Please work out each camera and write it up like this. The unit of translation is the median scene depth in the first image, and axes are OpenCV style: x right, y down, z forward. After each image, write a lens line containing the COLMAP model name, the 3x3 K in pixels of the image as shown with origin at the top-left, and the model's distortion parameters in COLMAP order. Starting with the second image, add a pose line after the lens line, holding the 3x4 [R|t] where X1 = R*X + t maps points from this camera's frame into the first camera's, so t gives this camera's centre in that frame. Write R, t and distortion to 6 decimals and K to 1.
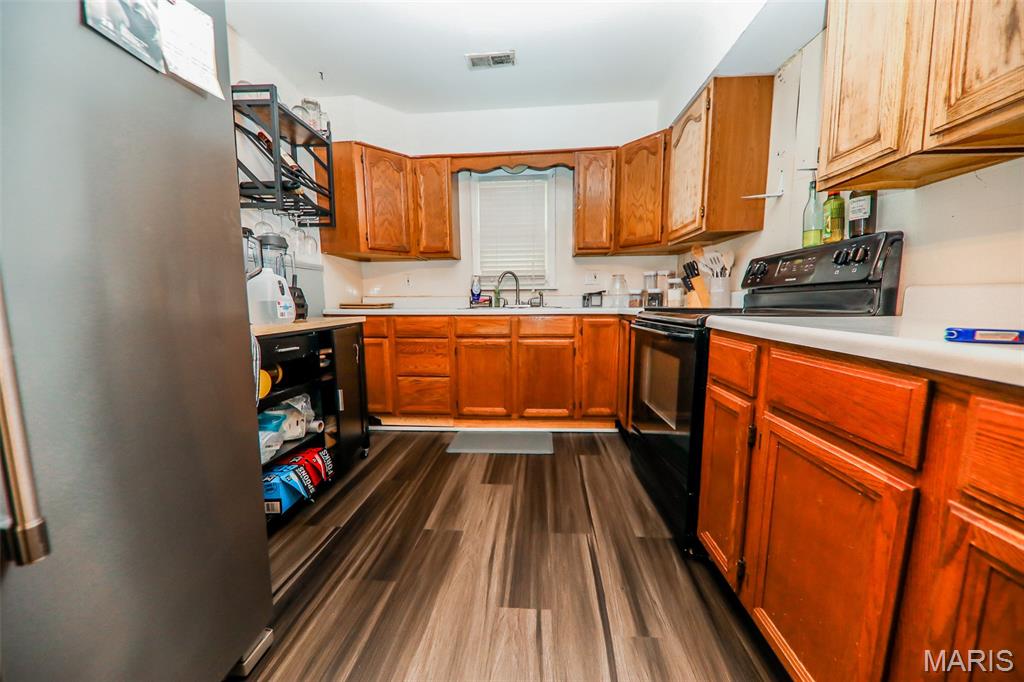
lens RADIAL K [[356.7, 0, 515.3], [0, 356.7, 342.9], [0, 0, 1]] dist [0.013693, -0.006749]
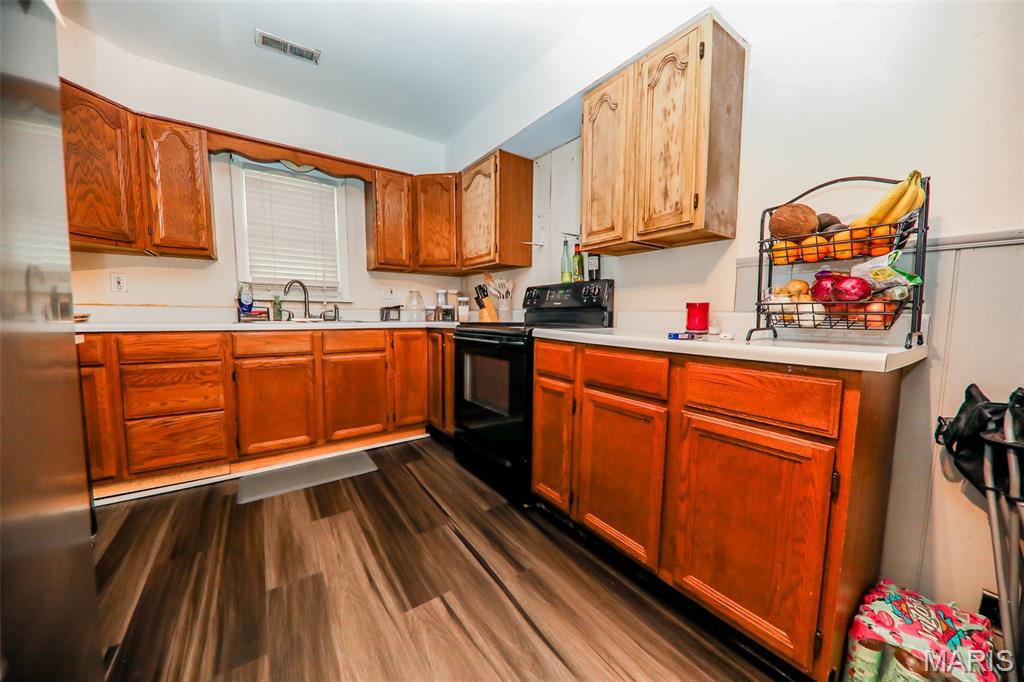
lens RADIAL K [[356.7, 0, 515.3], [0, 356.7, 342.9], [0, 0, 1]] dist [0.013693, -0.006749]
pose [[0.771822, -0.037095, 0.634756, -0.208256], [0.059785, 0.998108, -0.014366, -0.001915], [-0.633022, 0.049037, 0.772579, -0.017965]]
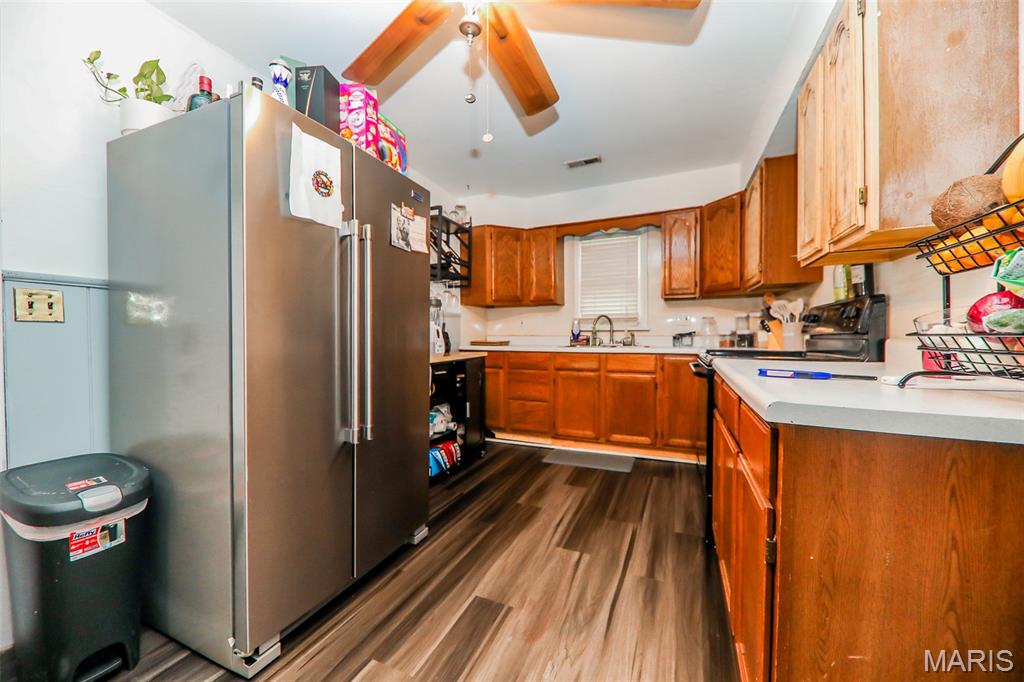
lens RADIAL K [[383.2, 0, 512.0], [0, 383.2, 341.0], [0, 0, 1]] dist [-0.000184, -0.000011]
pose [[0.941376, 0.009772, -0.337217, 0.154973], [-0.042817, 0.994958, -0.090693, 0.012347], [0.334631, 0.099815, 0.937048, -0.326761]]
